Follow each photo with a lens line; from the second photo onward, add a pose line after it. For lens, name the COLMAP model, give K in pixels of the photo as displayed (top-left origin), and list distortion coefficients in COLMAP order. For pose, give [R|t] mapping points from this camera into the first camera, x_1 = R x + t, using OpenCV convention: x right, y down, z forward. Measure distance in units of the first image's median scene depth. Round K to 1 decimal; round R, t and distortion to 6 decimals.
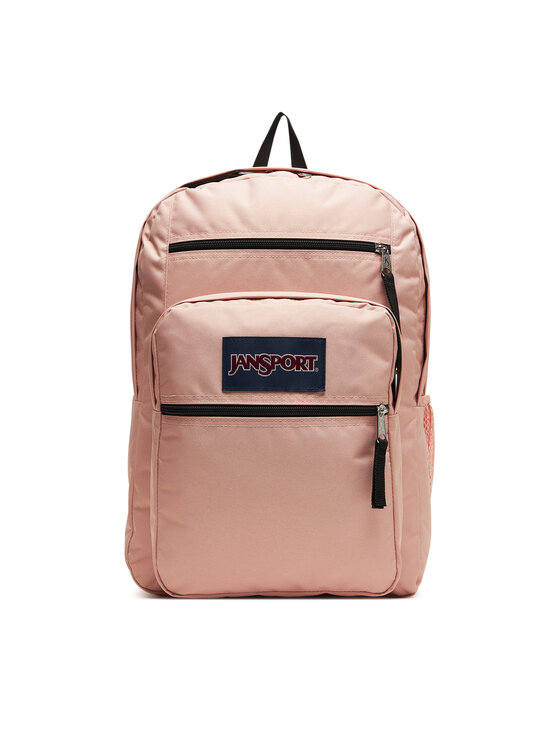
lens RADIAL K [[973.8, 0, 279.6], [0, 973.8, 371.6], [0, 0, 1]] dist [0.009052, 0.000000]
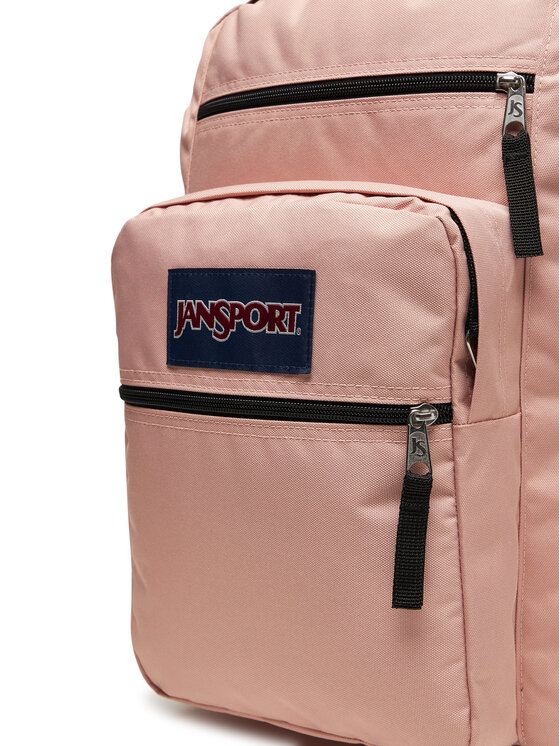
lens RADIAL K [[1431.1, 0, 280.0], [0, 1431.1, 374.5], [0, 0, 1]] dist [-0.186071, 0.000000]
pose [[0.769784, 0.043089, -0.636848, 0.511859], [0.002937, 0.997469, 0.071039, -0.032735], [0.638297, -0.056555, 0.767710, 0.399590]]
